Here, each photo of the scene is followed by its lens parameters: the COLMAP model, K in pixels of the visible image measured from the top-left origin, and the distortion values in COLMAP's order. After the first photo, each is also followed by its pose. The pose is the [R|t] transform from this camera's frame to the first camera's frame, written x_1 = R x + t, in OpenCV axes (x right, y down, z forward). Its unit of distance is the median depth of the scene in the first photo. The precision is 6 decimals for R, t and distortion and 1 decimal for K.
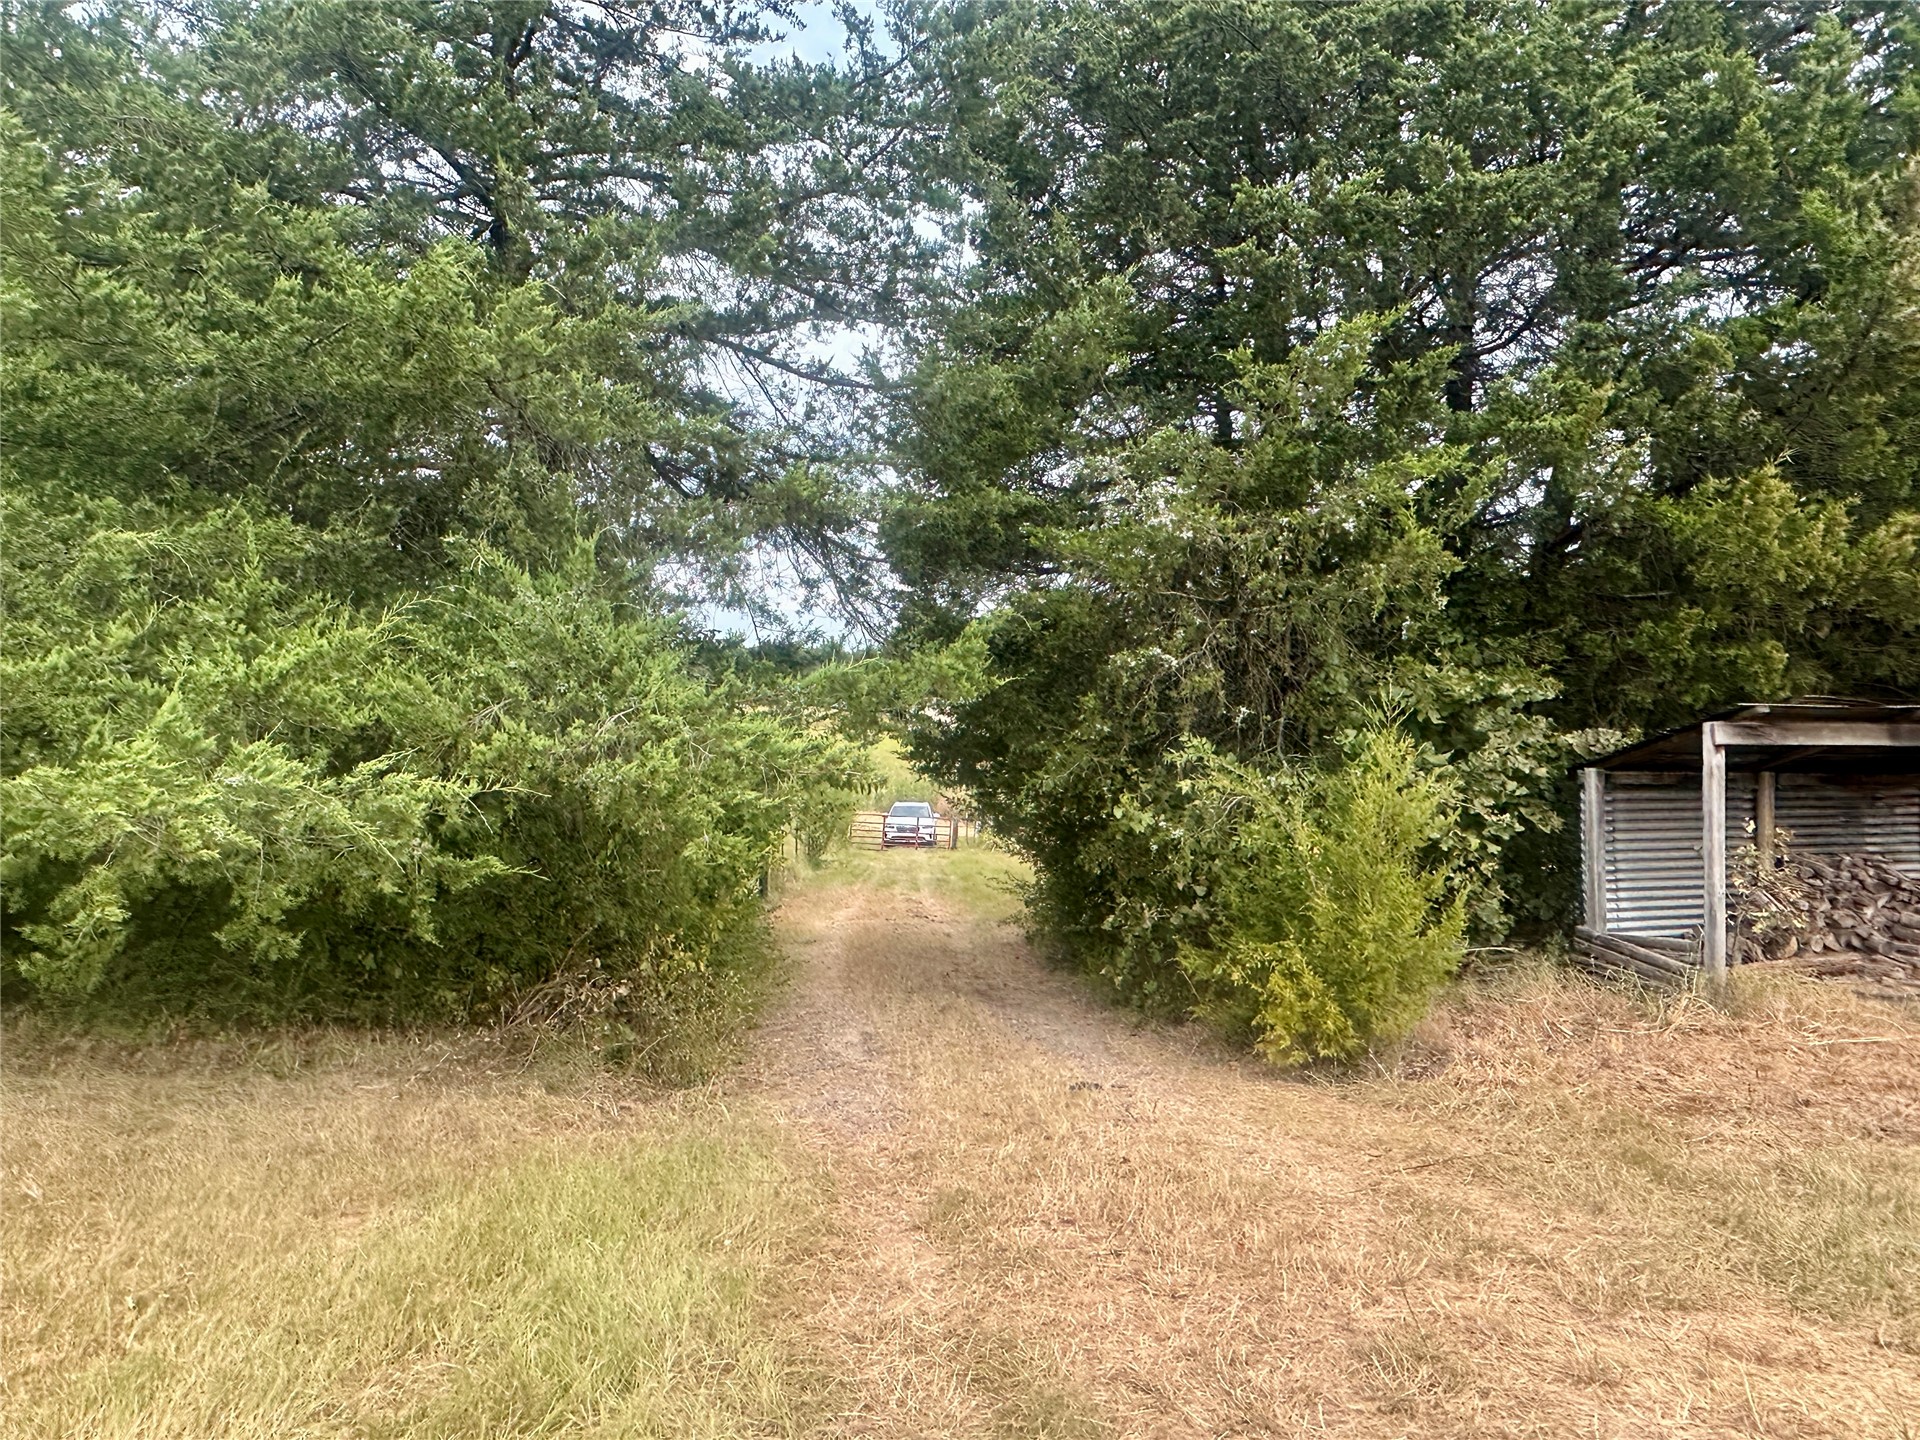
lens RADIAL K [[1300.8, 0, 955.3], [0, 1300.8, 714.1], [0, 0, 1]] dist [-0.003756, 0.004252]
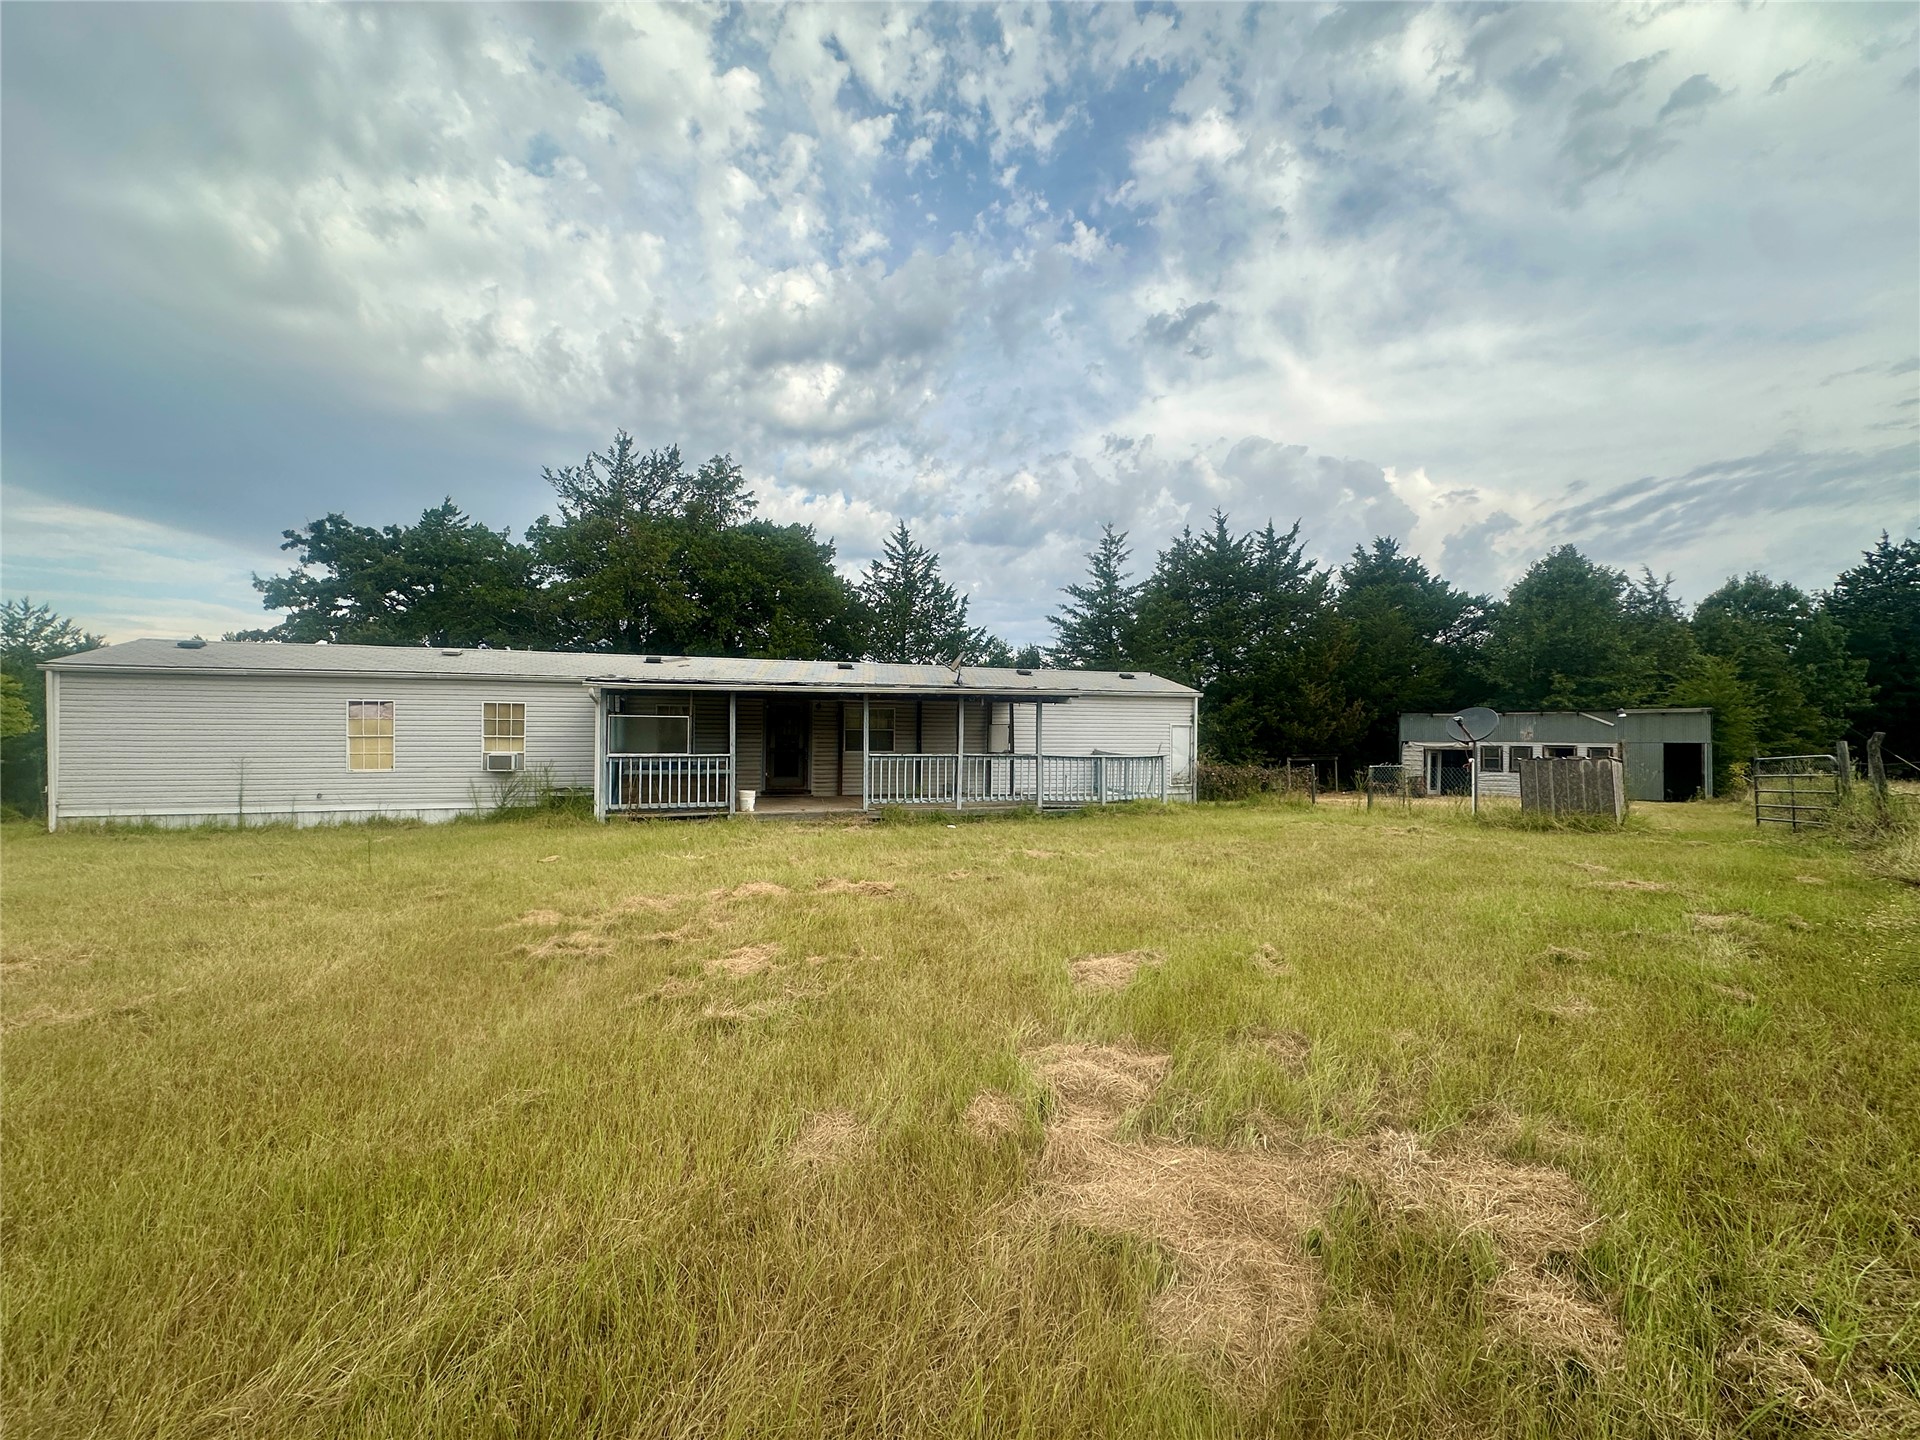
lens RADIAL K [[765.1, 0, 970.5], [0, 765.1, 715.2], [0, 0, 1]] dist [0.000126, 0.000386]
pose [[0.981489, -0.000907, 0.191517, -1.764207], [0.006309, 0.999599, -0.027598, -0.108369], [-0.191415, 0.028296, 0.981101, -2.552037]]
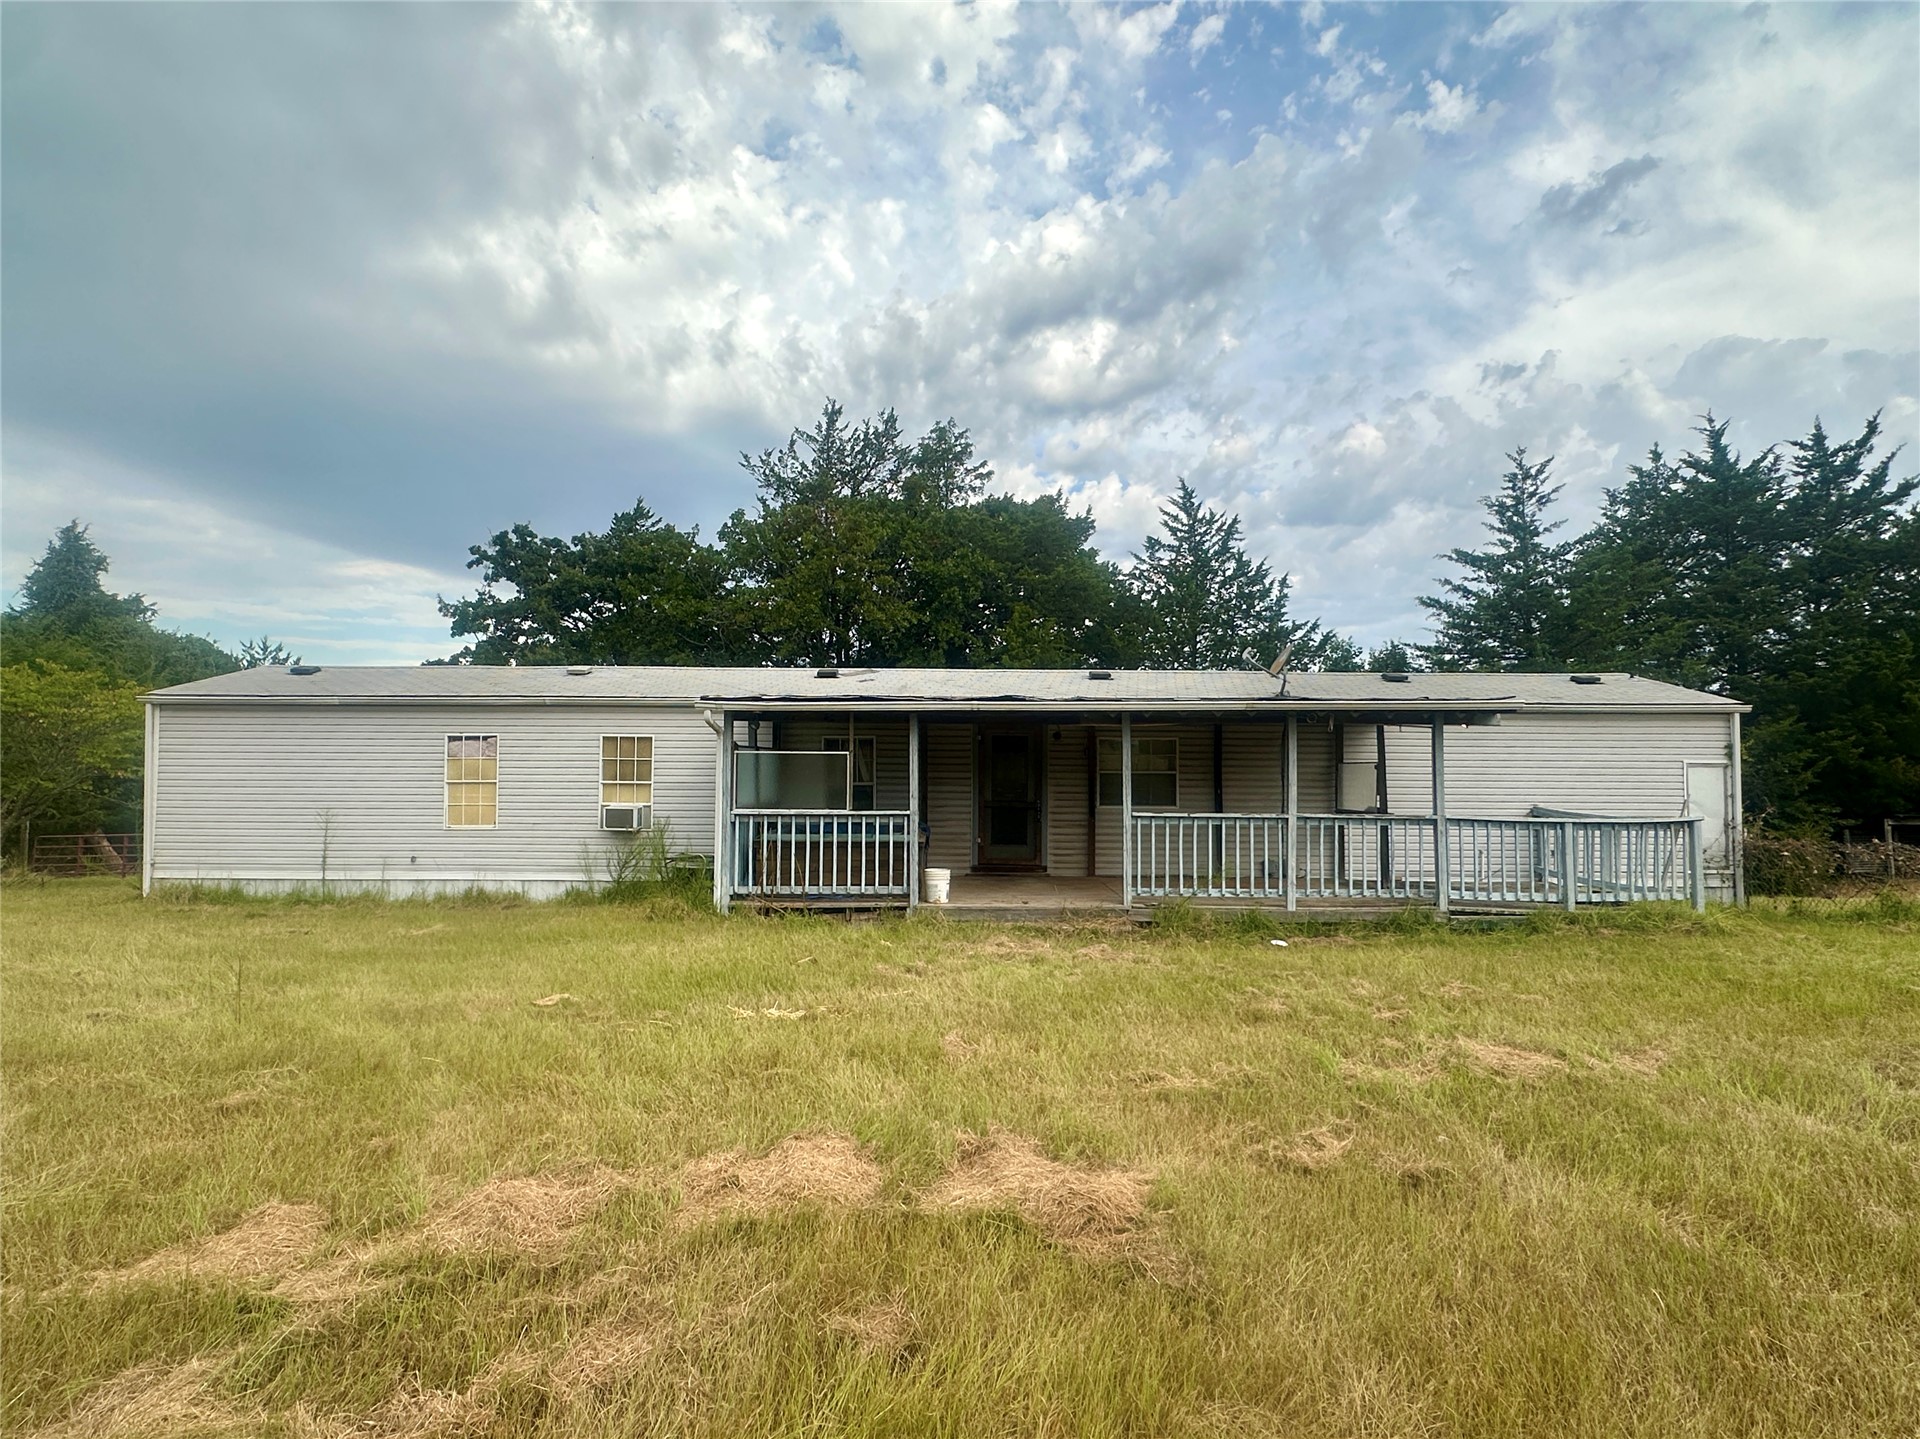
lens RADIAL K [[965.0, 0, 970.3], [0, 965.0, 705.1], [0, 0, 1]] dist [0.006455, -0.004685]
pose [[0.991683, -0.015109, -0.127815, -1.711333], [0.004855, 0.996770, -0.080157, -0.110863], [0.128613, 0.078870, 0.988554, -2.181595]]
